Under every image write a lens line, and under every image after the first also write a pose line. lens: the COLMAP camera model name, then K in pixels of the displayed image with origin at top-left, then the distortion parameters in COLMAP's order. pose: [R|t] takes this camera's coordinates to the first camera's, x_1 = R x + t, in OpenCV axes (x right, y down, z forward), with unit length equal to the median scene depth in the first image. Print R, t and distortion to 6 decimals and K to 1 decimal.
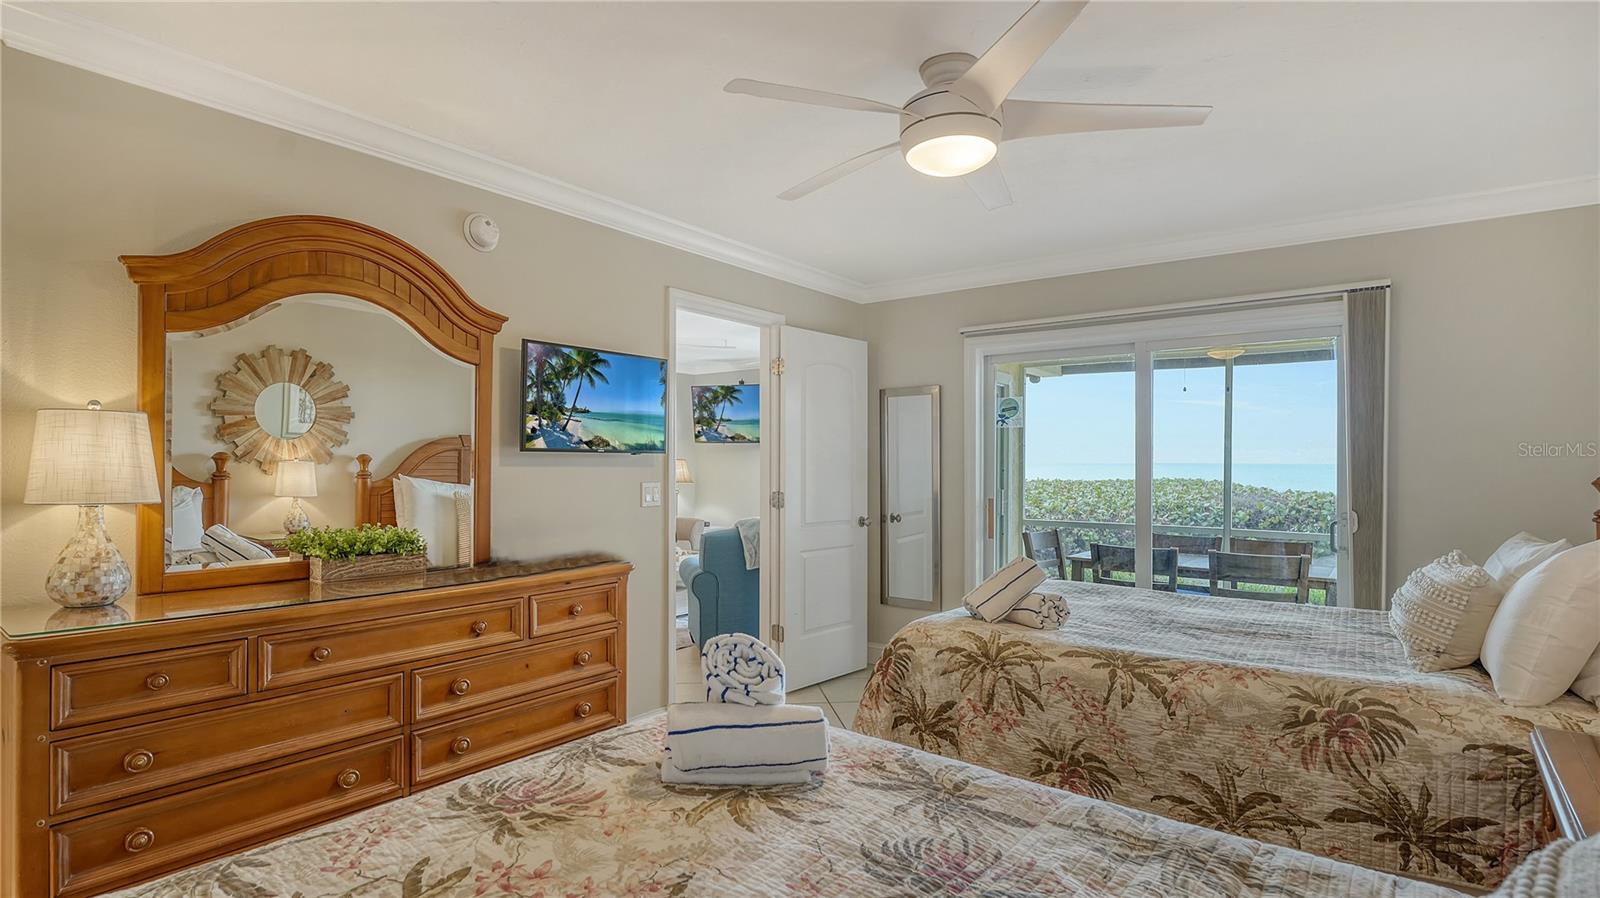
lens RADIAL K [[807.2, 0, 805.2], [0, 807.2, 441.7], [0, 0, 1]] dist [0.001286, 0.000725]
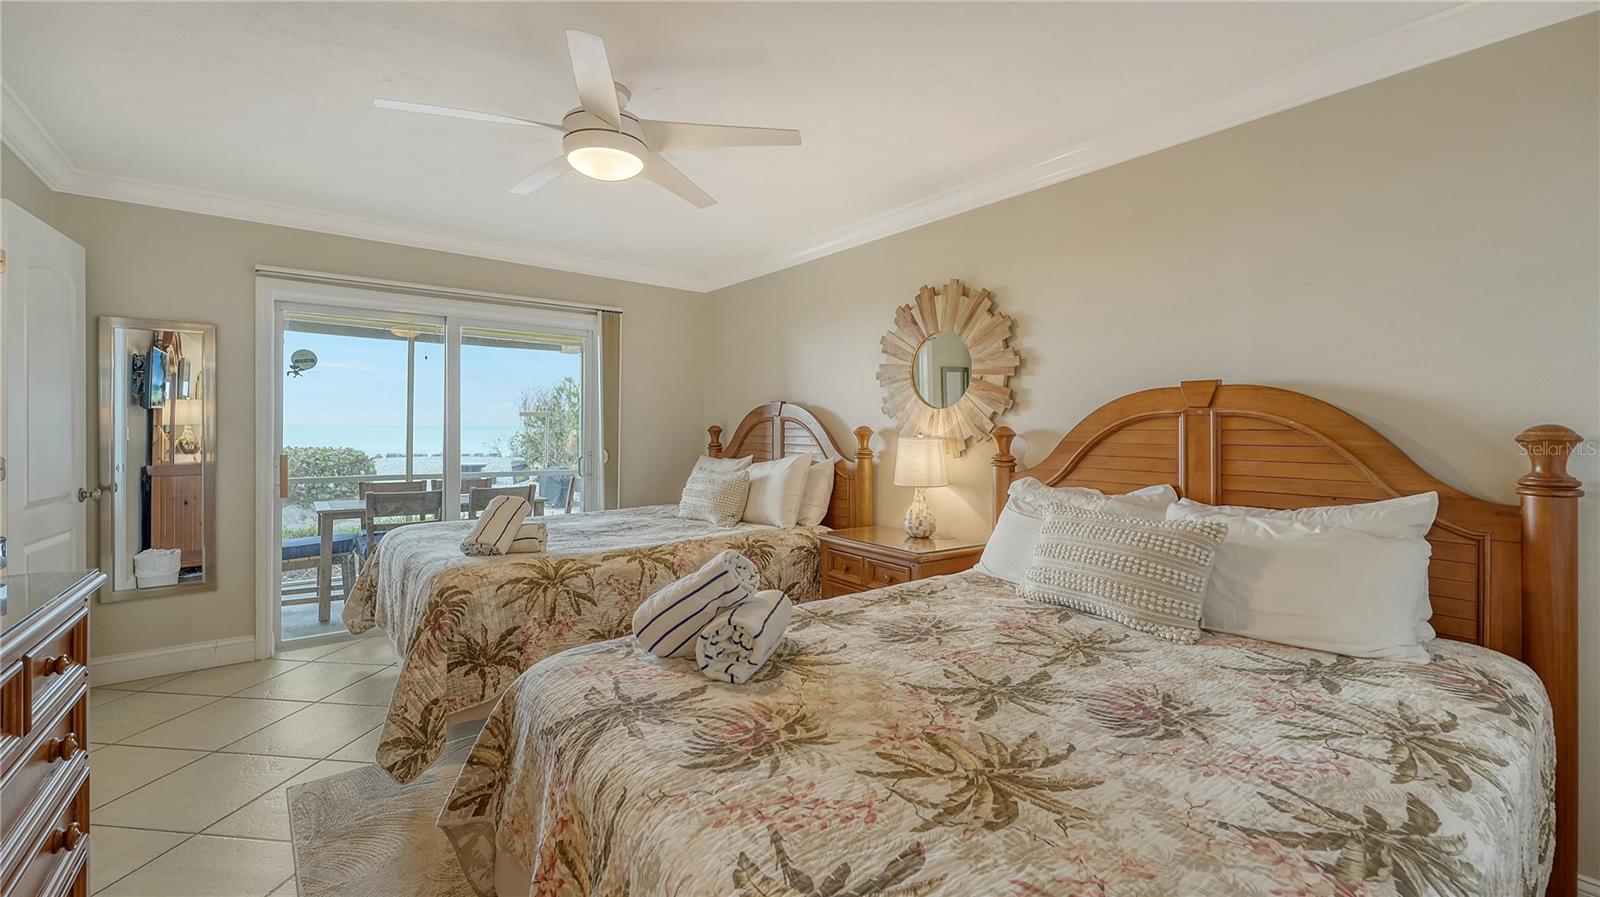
lens RADIAL K [[659.7, 0, 797.8], [0, 659.7, 393.0], [0, 0, 1]] dist [-0.004798, 0.000651]
pose [[0.233882, 0.050219, 0.970967, -0.670654], [-0.028691, 0.998587, -0.044737, 0.028558], [-0.971842, -0.017395, 0.234993, 0.435315]]
